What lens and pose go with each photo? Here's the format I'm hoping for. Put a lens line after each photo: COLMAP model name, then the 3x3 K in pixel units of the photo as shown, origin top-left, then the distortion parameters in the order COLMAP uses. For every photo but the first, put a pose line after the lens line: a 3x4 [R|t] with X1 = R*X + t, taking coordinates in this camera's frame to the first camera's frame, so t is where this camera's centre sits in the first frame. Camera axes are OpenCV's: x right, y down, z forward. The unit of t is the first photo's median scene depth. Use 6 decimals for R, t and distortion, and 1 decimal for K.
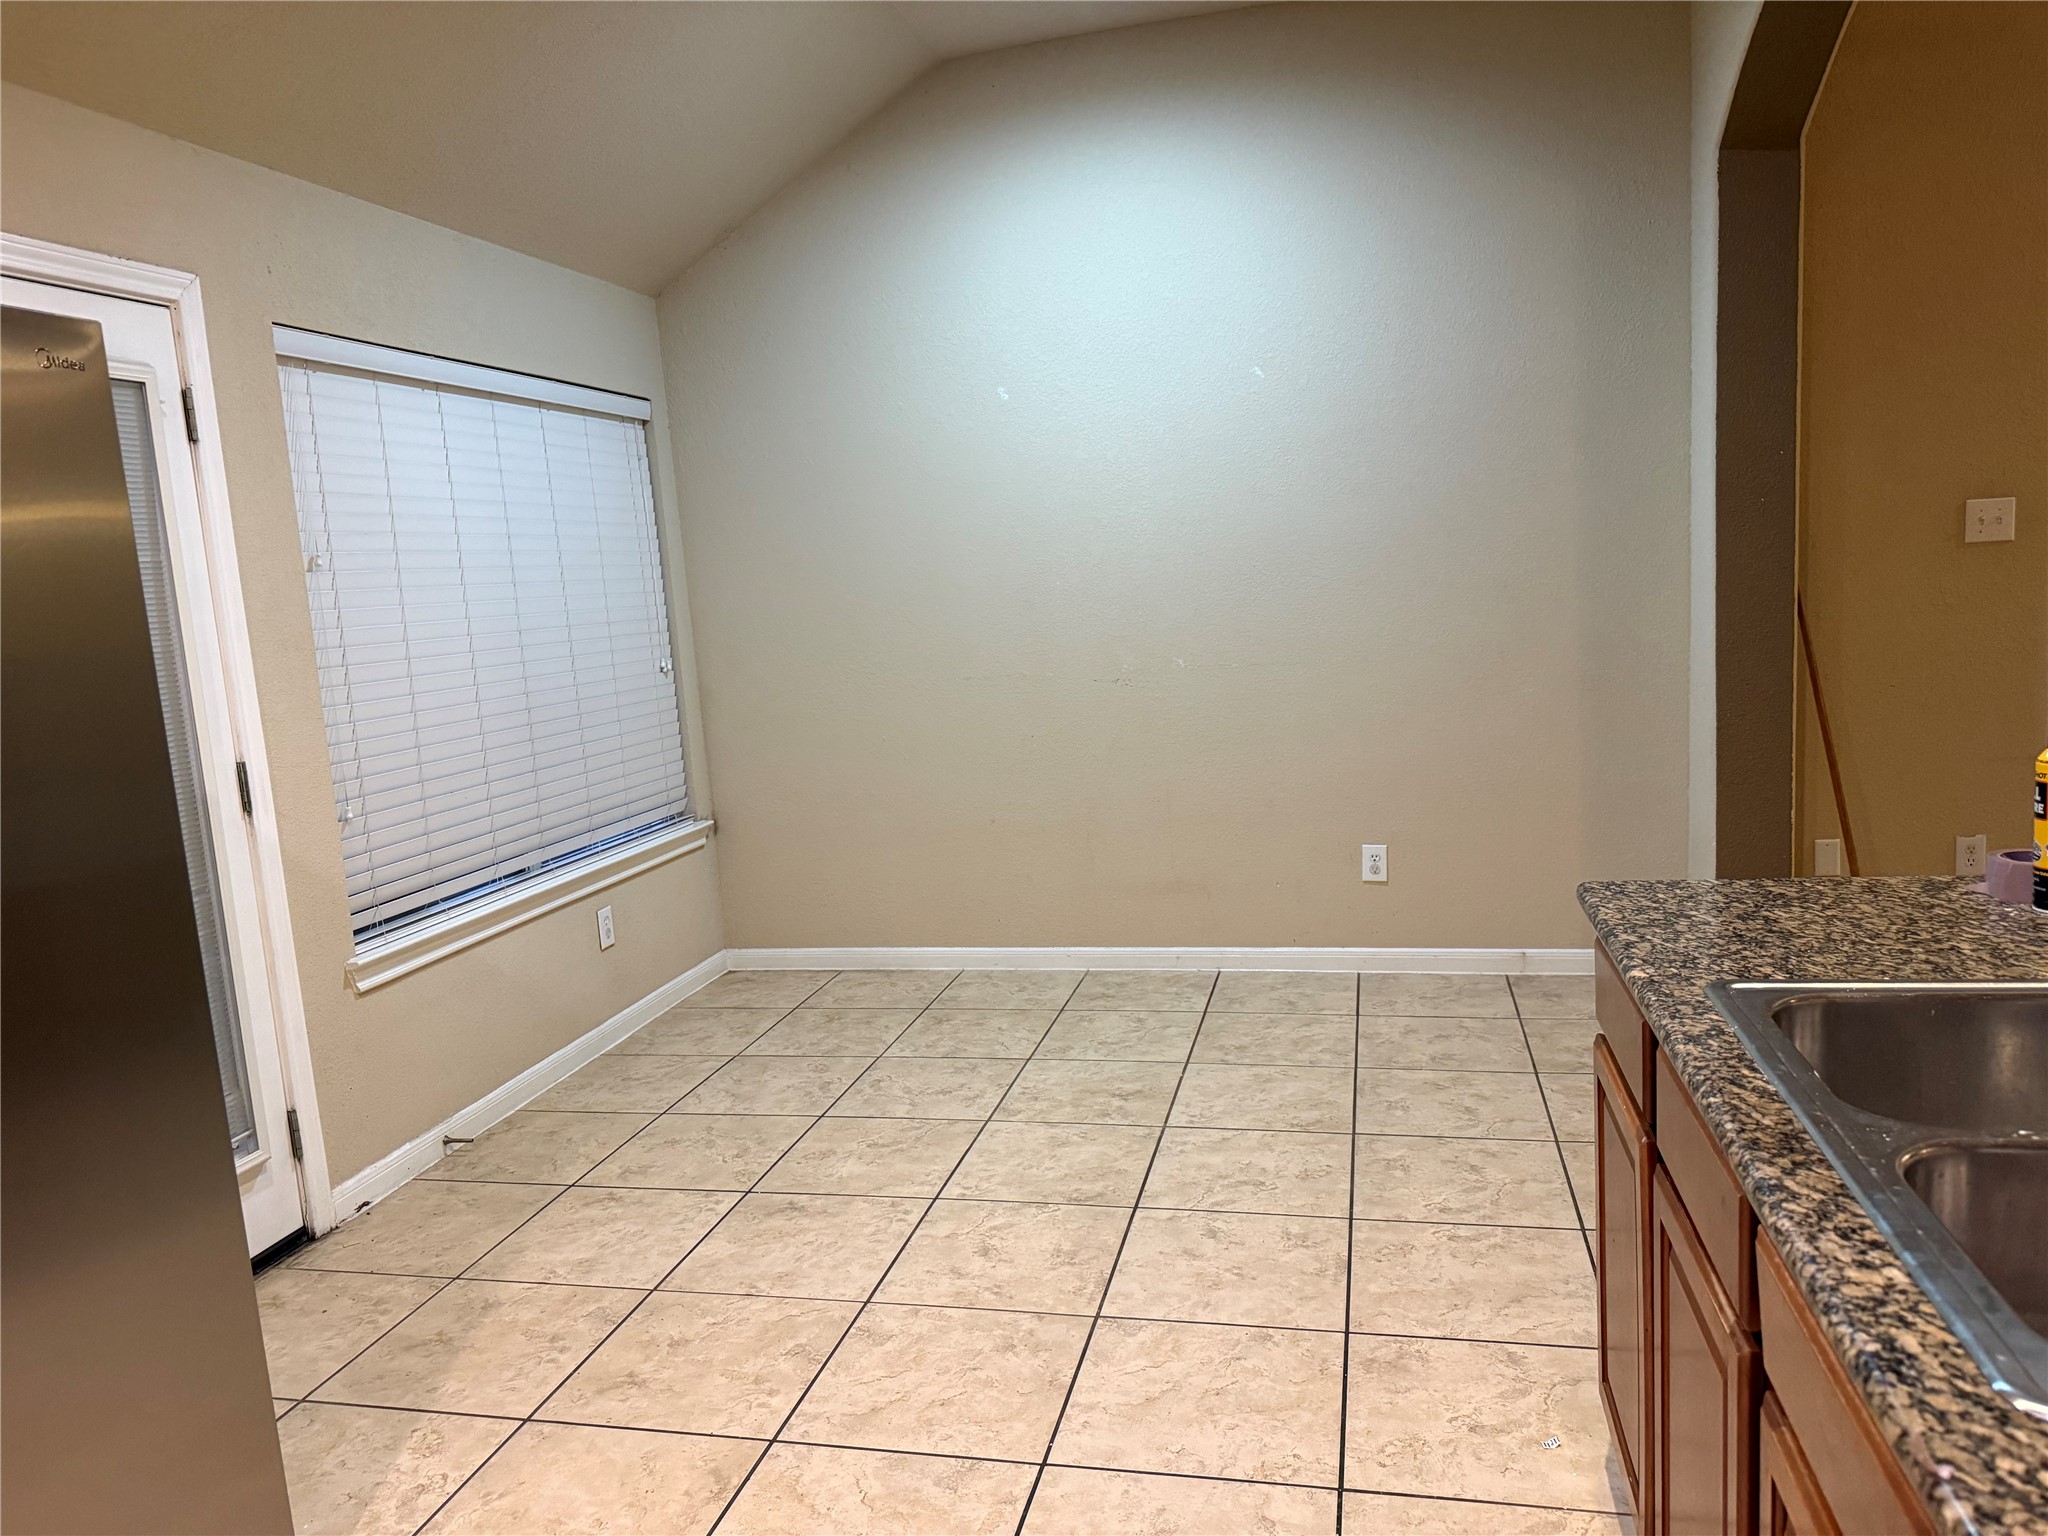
lens RADIAL K [[1443.5, 0, 1019.8], [0, 1443.5, 768.6], [0, 0, 1]] dist [0.004150, 0.005382]
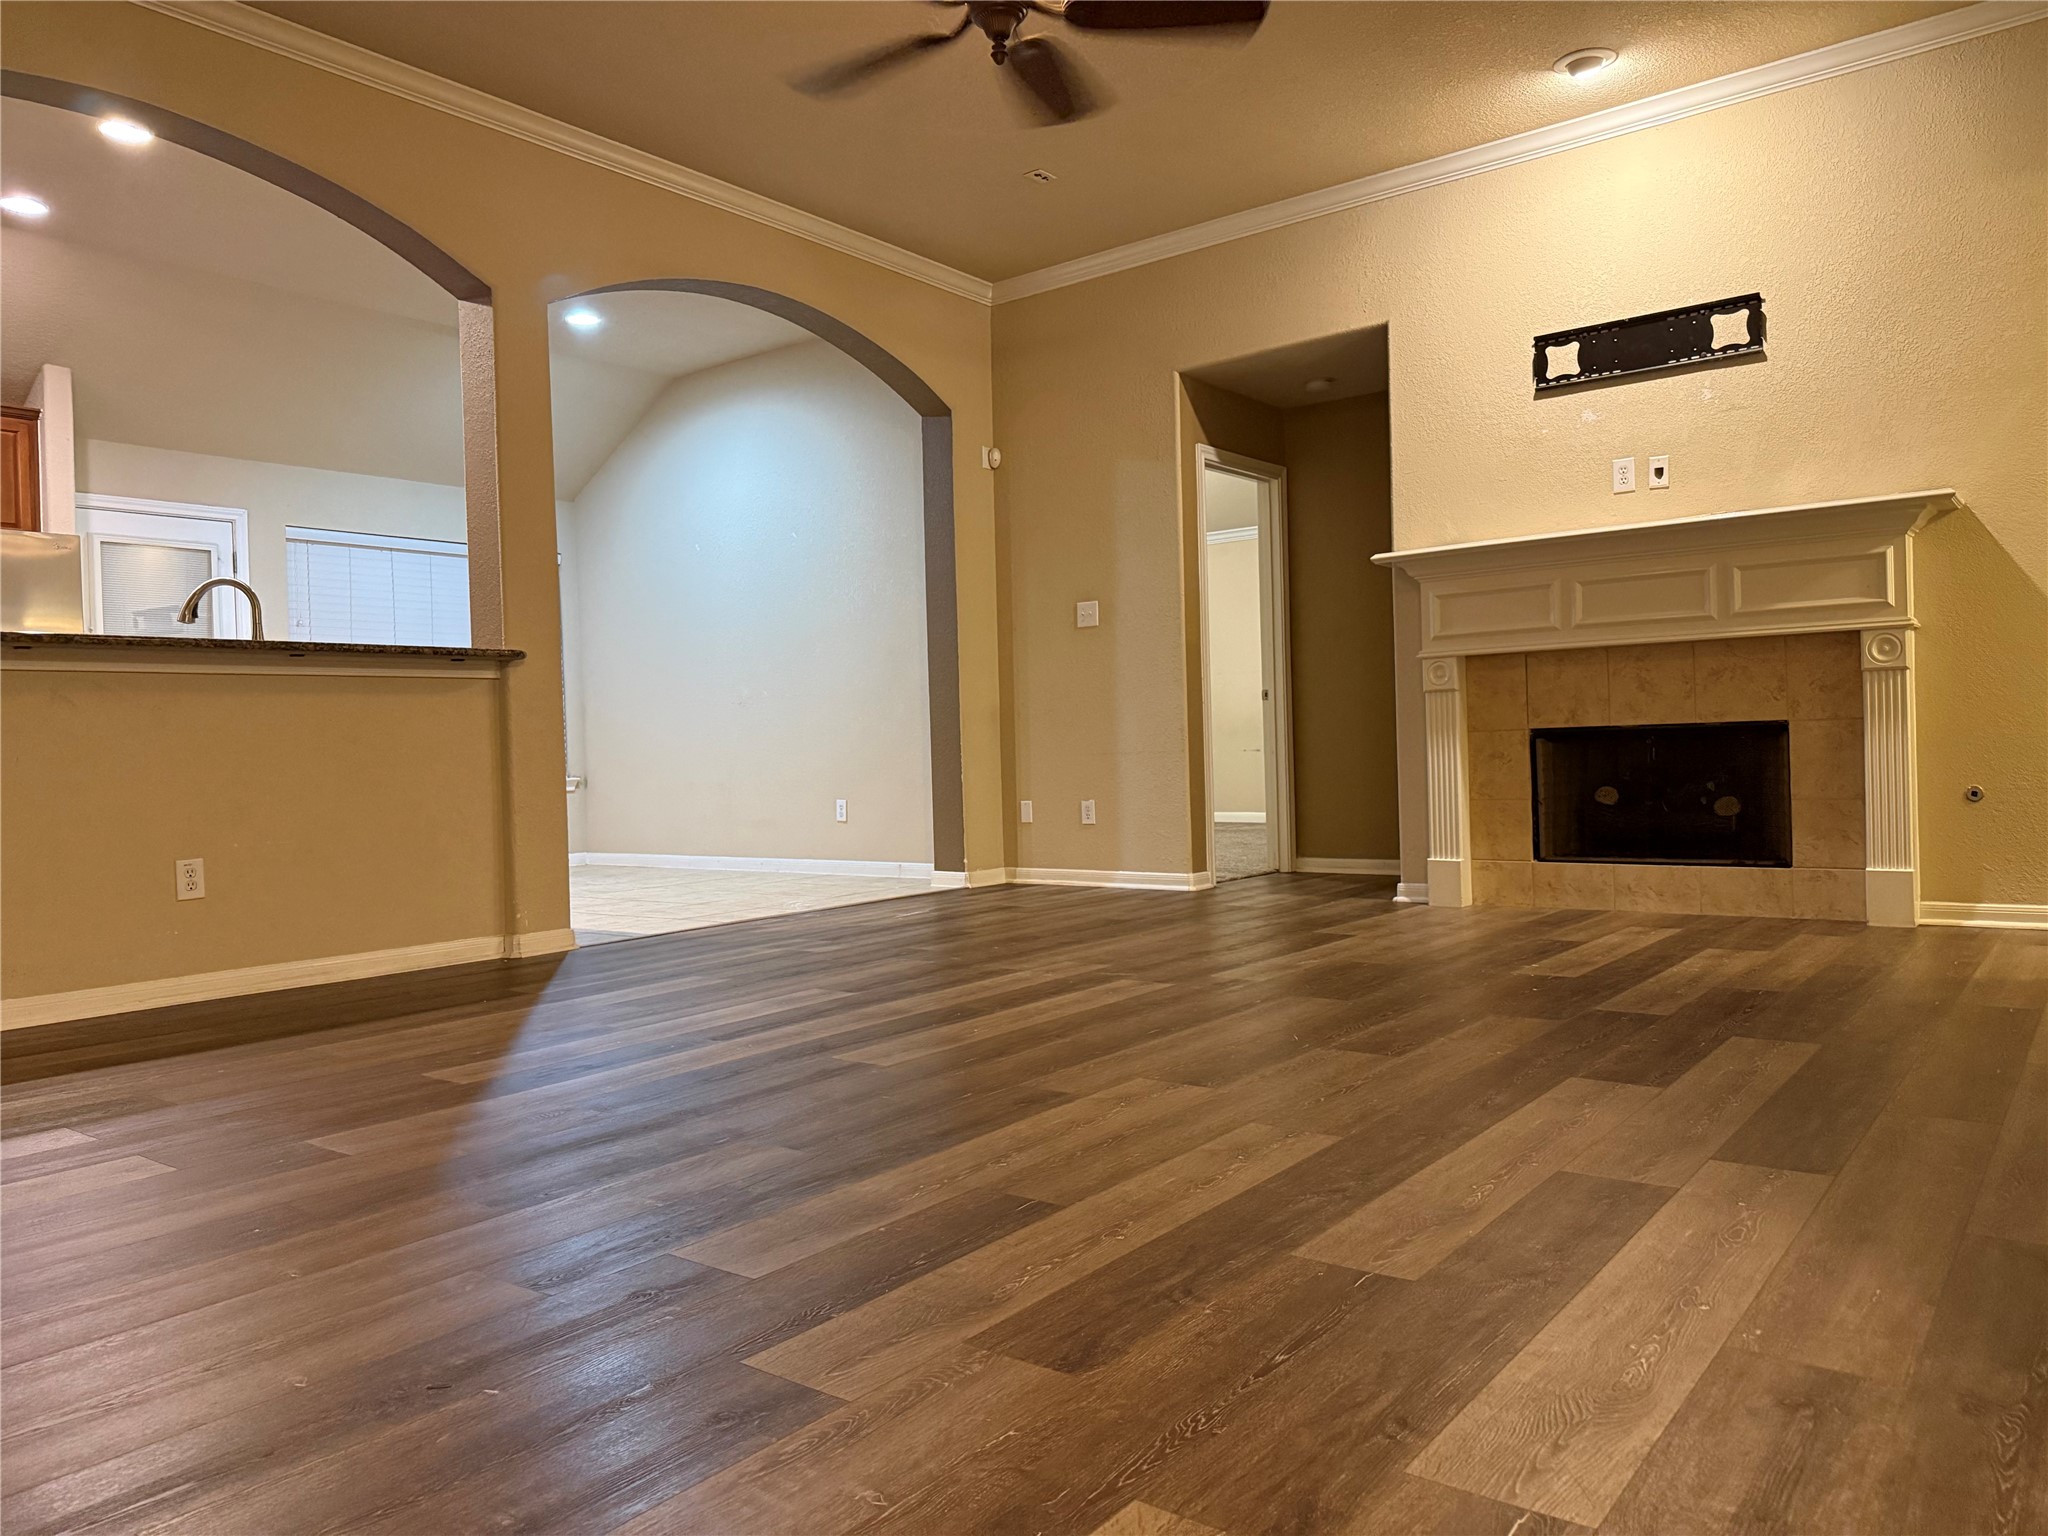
lens RADIAL K [[1443.5, 0, 1023.1], [0, 1443.5, 769.4], [0, 0, 1]] dist [0.004150, 0.005382]
pose [[0.917285, 0.047989, -0.395328, 1.253124], [-0.086134, 0.993122, -0.079303, 0.149628], [0.388804, 0.106795, 0.915110, -0.563137]]
